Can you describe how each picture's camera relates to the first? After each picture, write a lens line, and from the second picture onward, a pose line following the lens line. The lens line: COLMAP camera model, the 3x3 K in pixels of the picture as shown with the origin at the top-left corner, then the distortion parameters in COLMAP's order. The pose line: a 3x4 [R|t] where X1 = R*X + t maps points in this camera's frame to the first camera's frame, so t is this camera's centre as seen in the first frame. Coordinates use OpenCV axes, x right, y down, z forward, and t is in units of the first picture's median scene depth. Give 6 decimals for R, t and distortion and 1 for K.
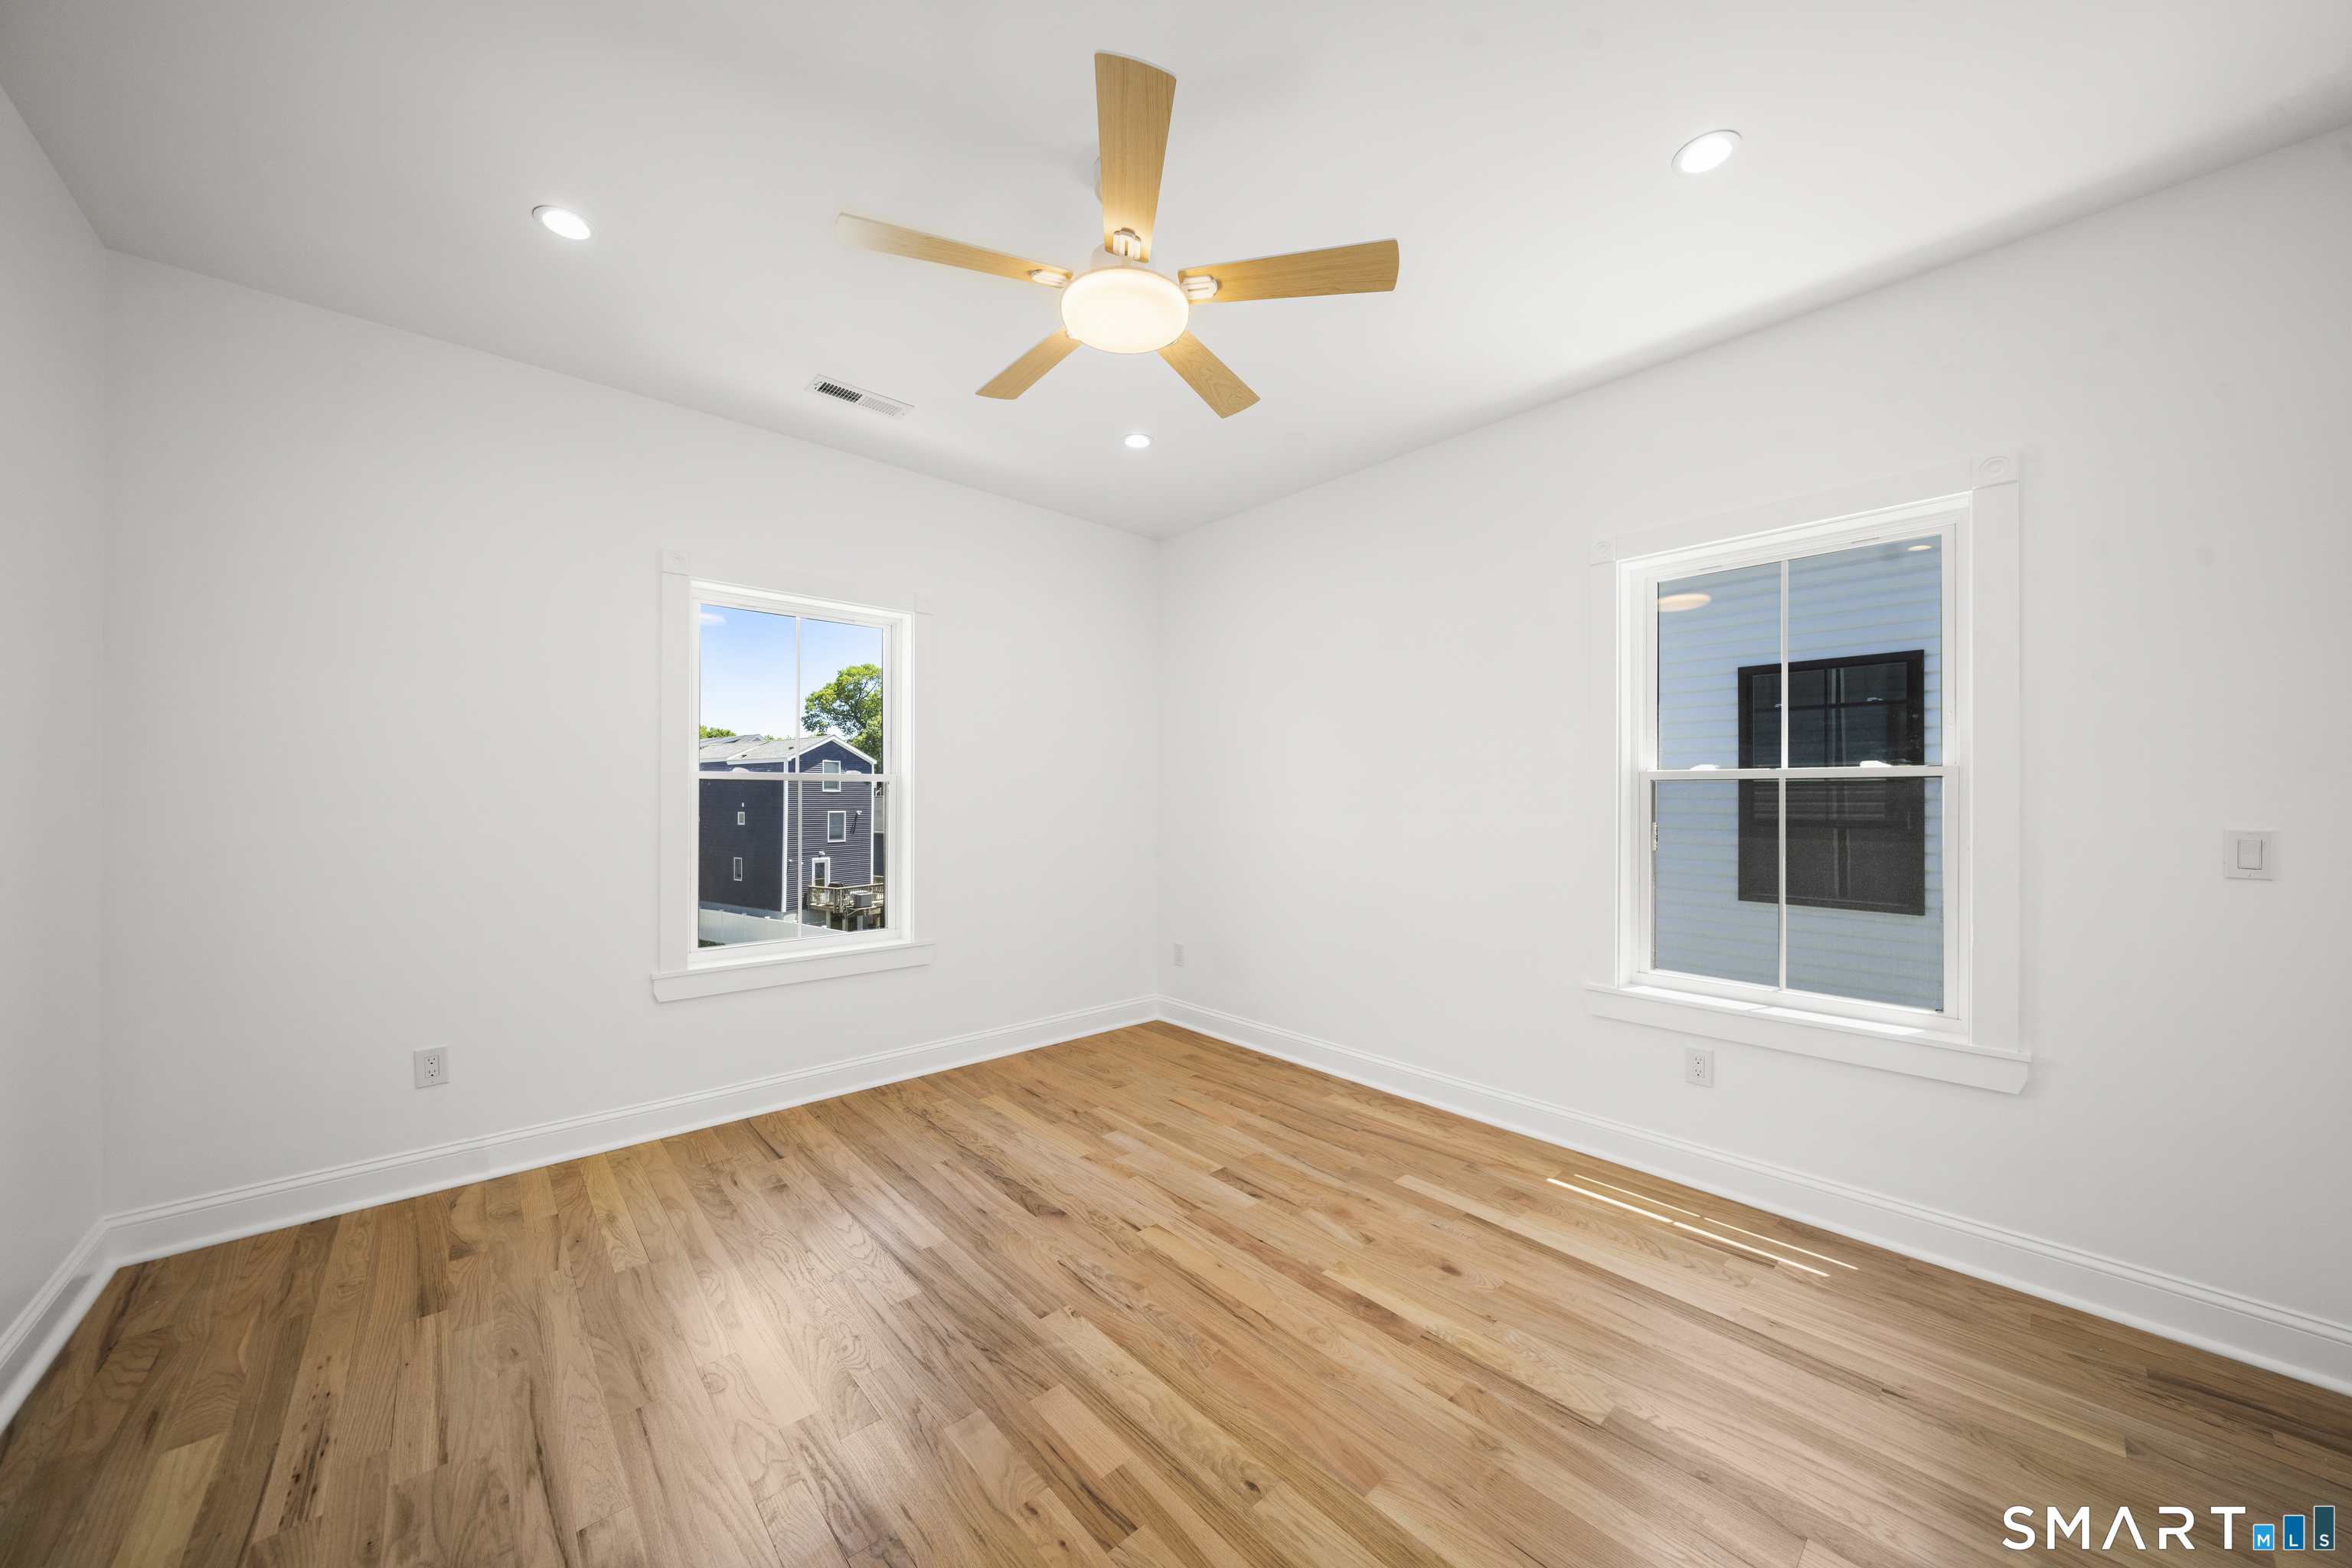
lens RADIAL K [[804.1, 0, 1181.2], [0, 804.1, 786.2], [0, 0, 1]] dist [-0.003891, -0.000010]
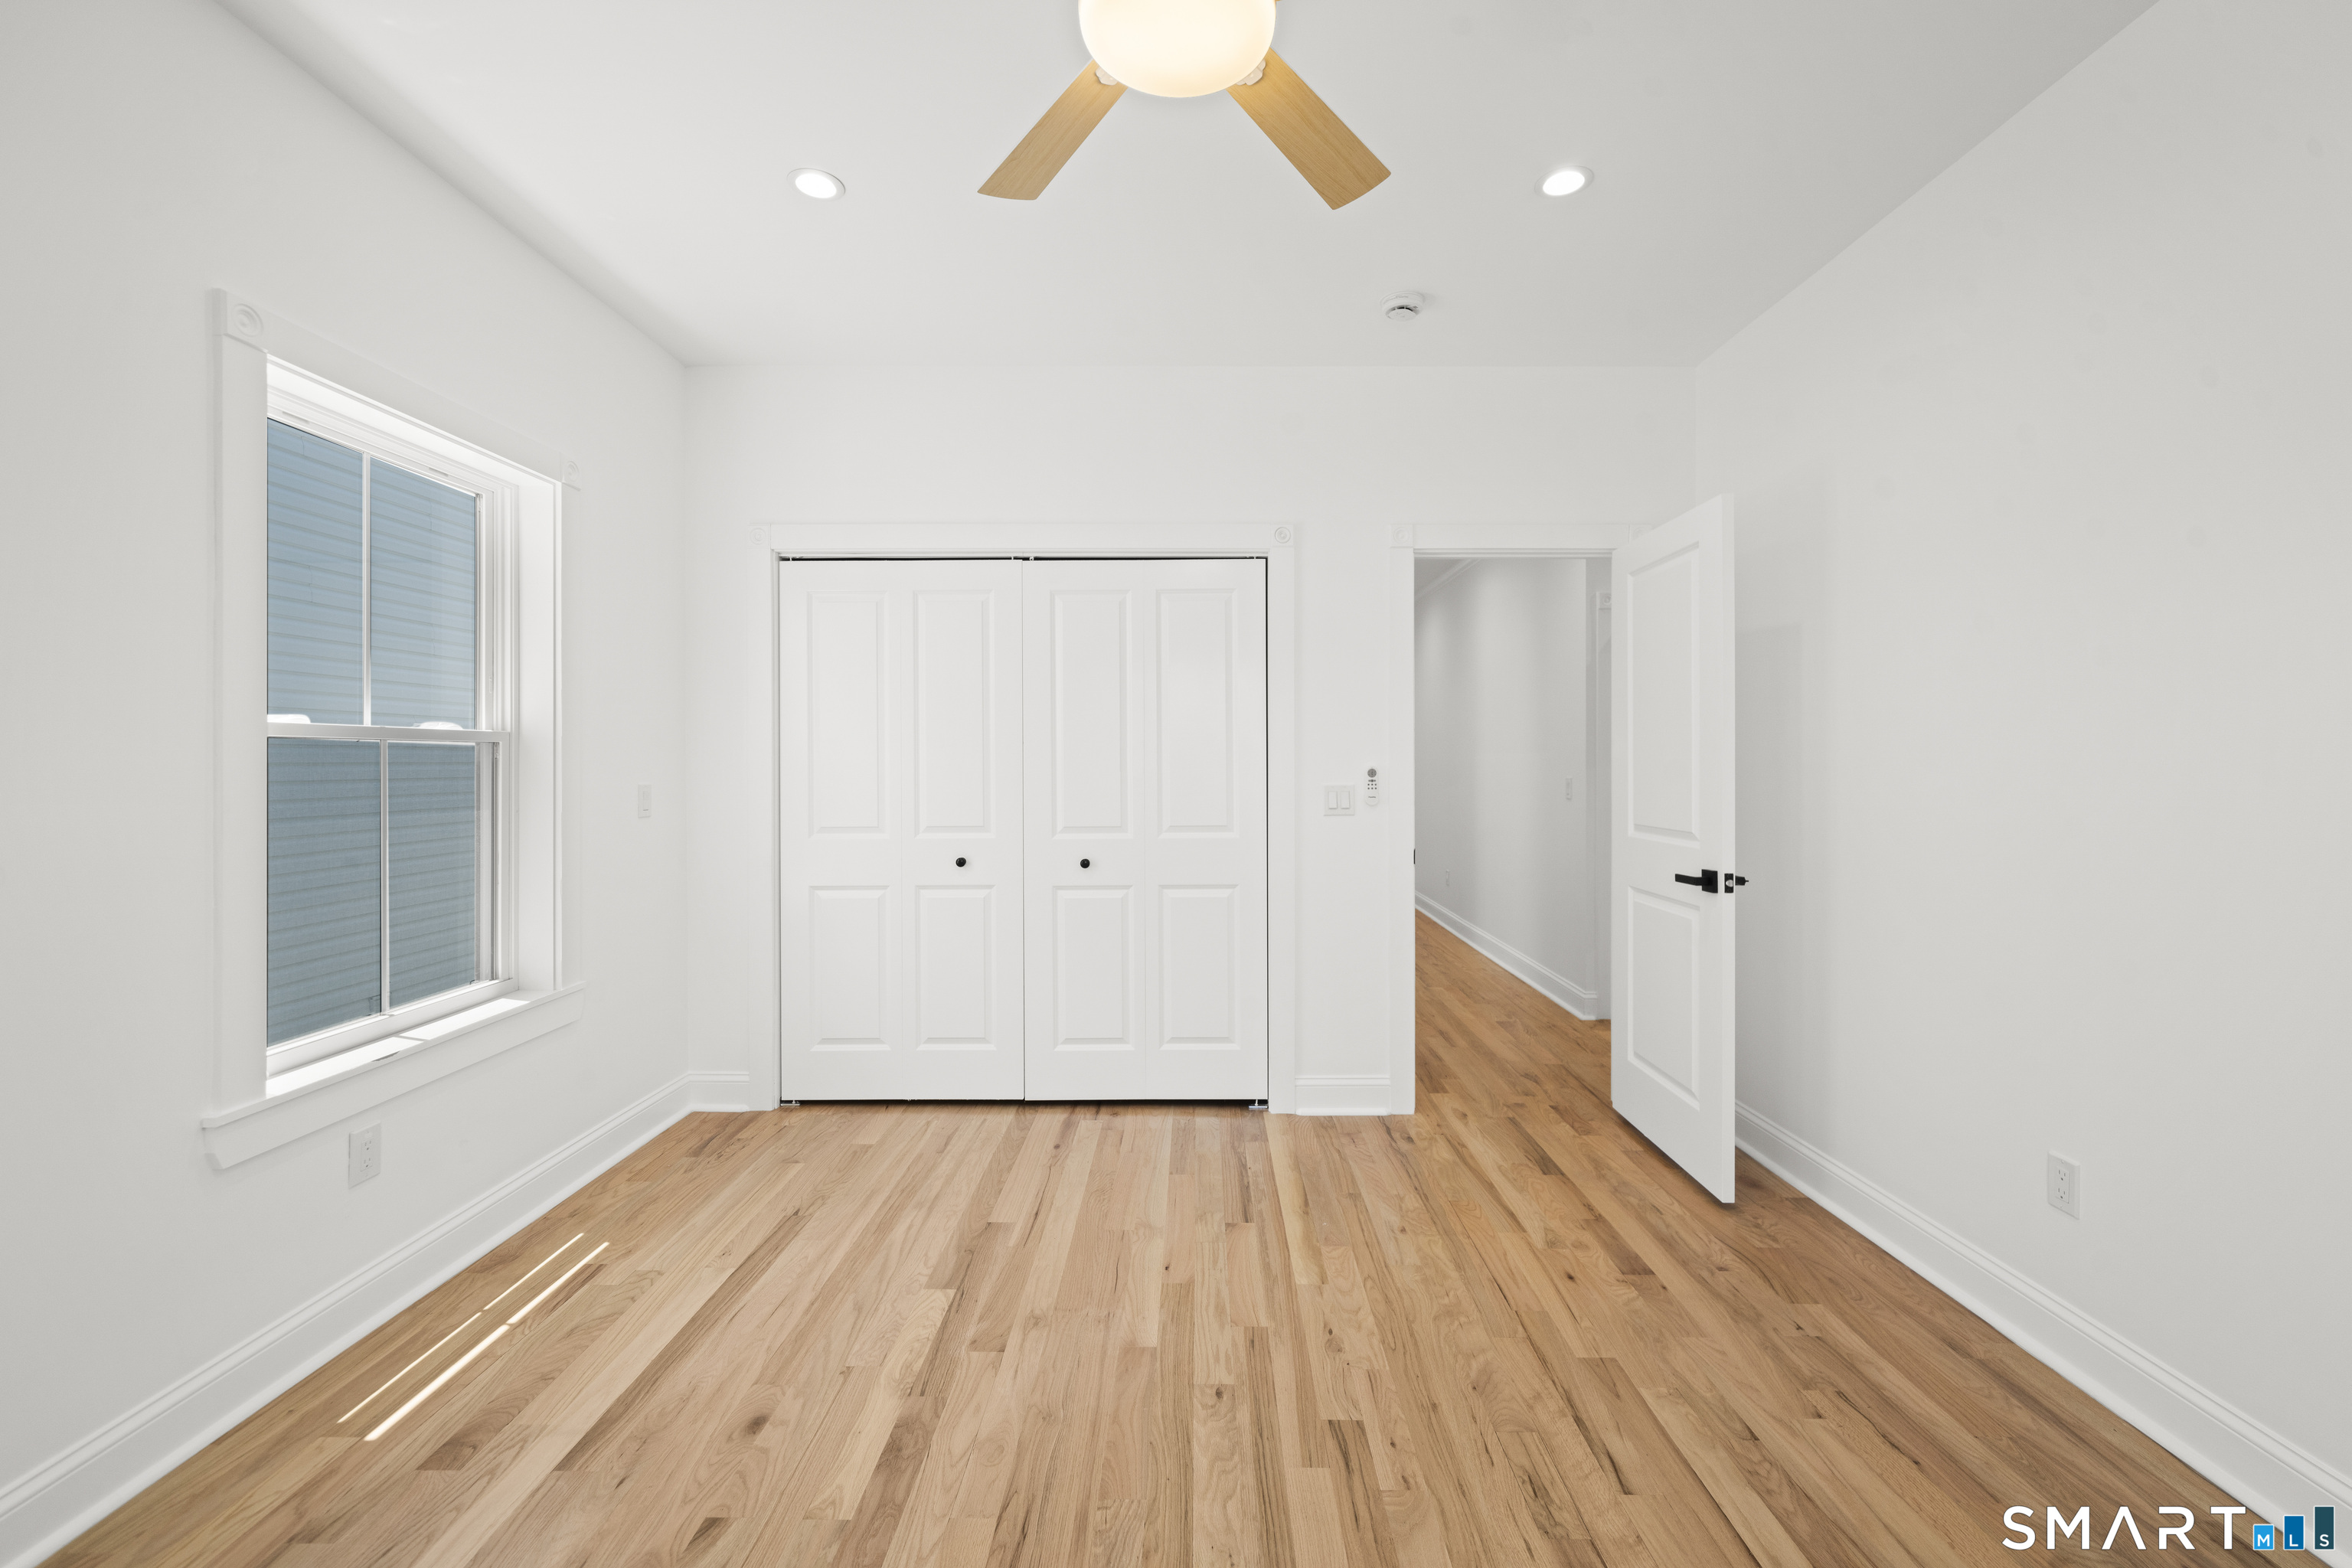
lens RADIAL K [[962.8, 0, 1191.0], [0, 962.8, 757.2], [0, 0, 1]] dist [0.000423, -0.000101]
pose [[-0.736612, -0.000118, 0.676315, -0.634259], [-0.009666, 0.999900, -0.010354, 0.014171], [-0.676246, -0.014164, -0.736539, 1.646384]]
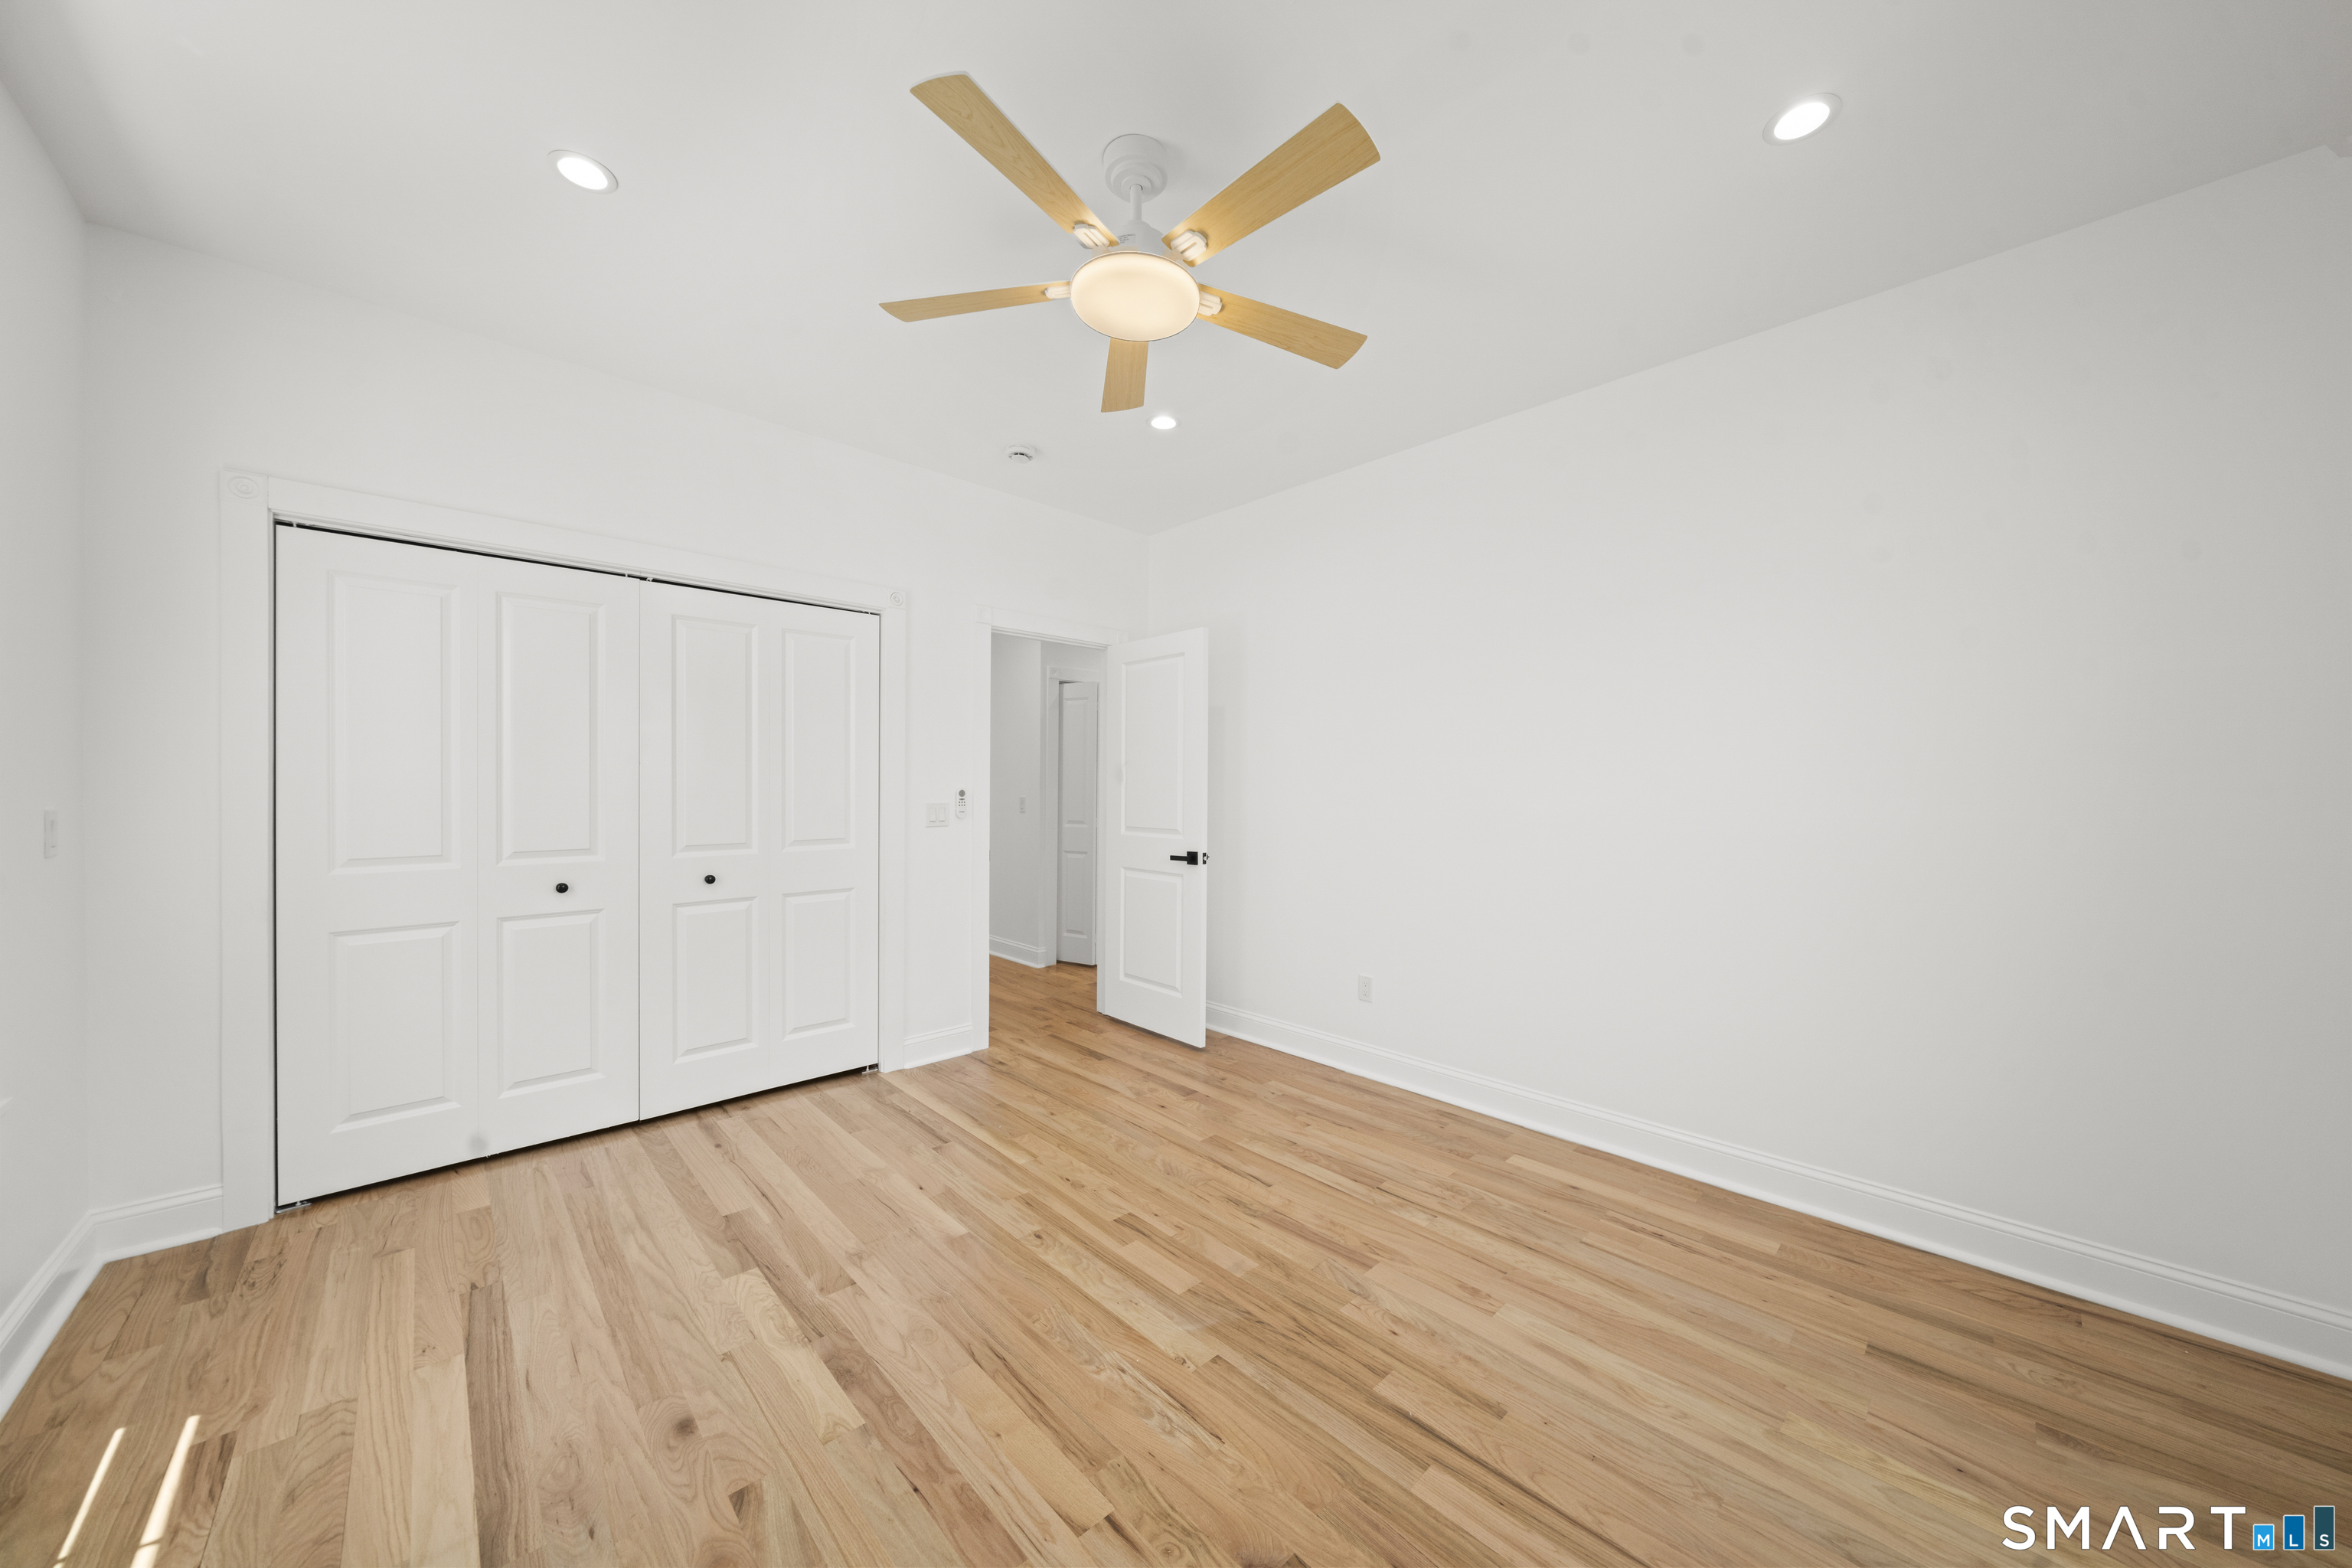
lens RADIAL K [[804.1, 0, 1181.2], [0, 804.1, 786.2], [0, 0, 1]] dist [-0.003891, -0.000010]
pose [[-0.999611, -0.010286, -0.025942, -0.111542], [-0.010003, 0.999889, -0.011039, 0.021317], [0.026053, -0.010775, -0.999602, 2.092736]]
